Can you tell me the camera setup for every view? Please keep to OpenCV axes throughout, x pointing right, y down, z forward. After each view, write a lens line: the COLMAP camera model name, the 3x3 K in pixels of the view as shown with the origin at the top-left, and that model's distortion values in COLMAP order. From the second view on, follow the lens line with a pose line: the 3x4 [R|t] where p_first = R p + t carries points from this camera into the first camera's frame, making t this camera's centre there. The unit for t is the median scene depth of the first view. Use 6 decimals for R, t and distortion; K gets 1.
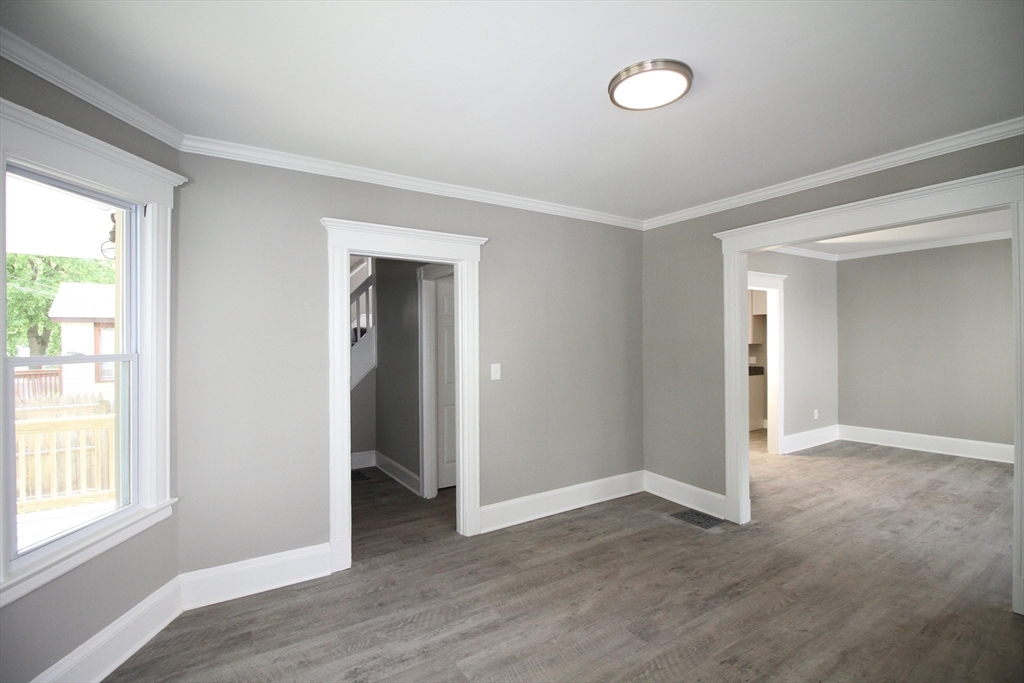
lens RADIAL K [[475.0, 0, 512.0], [0, 475.0, 341.5], [0, 0, 1]] dist [-0.002183, -0.001141]
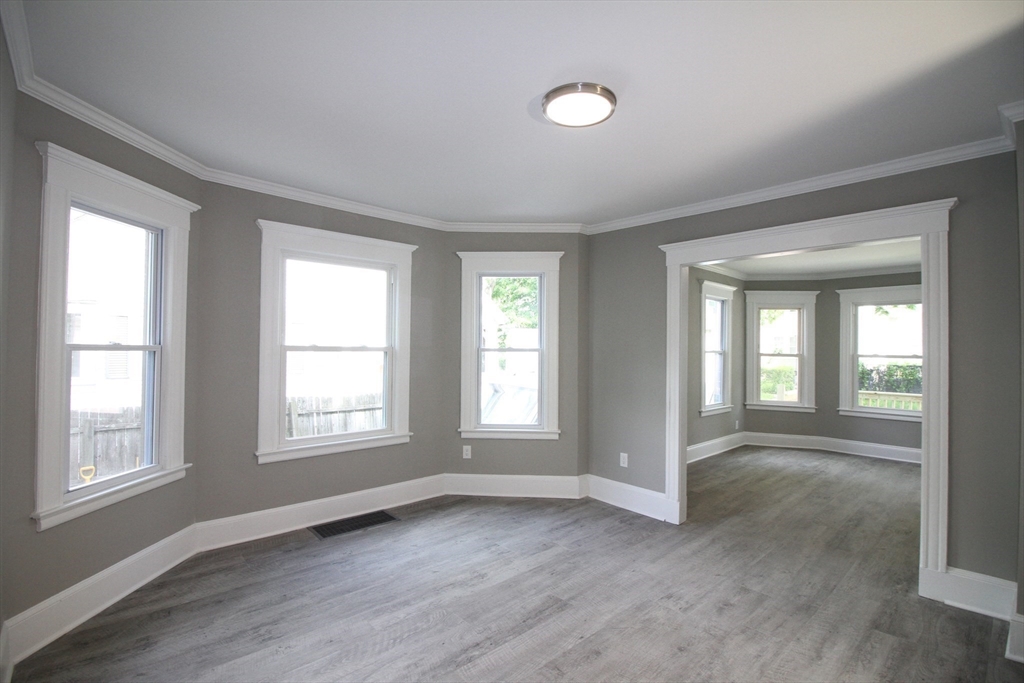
lens RADIAL K [[475.0, 0, 512.0], [0, 475.0, 341.5], [0, 0, 1]] dist [-0.002183, -0.001141]
pose [[-0.986196, -0.007549, -0.165407, 1.476399], [-0.006310, 0.999948, -0.008009, -0.003846], [0.165459, -0.006855, -0.986193, 1.916706]]
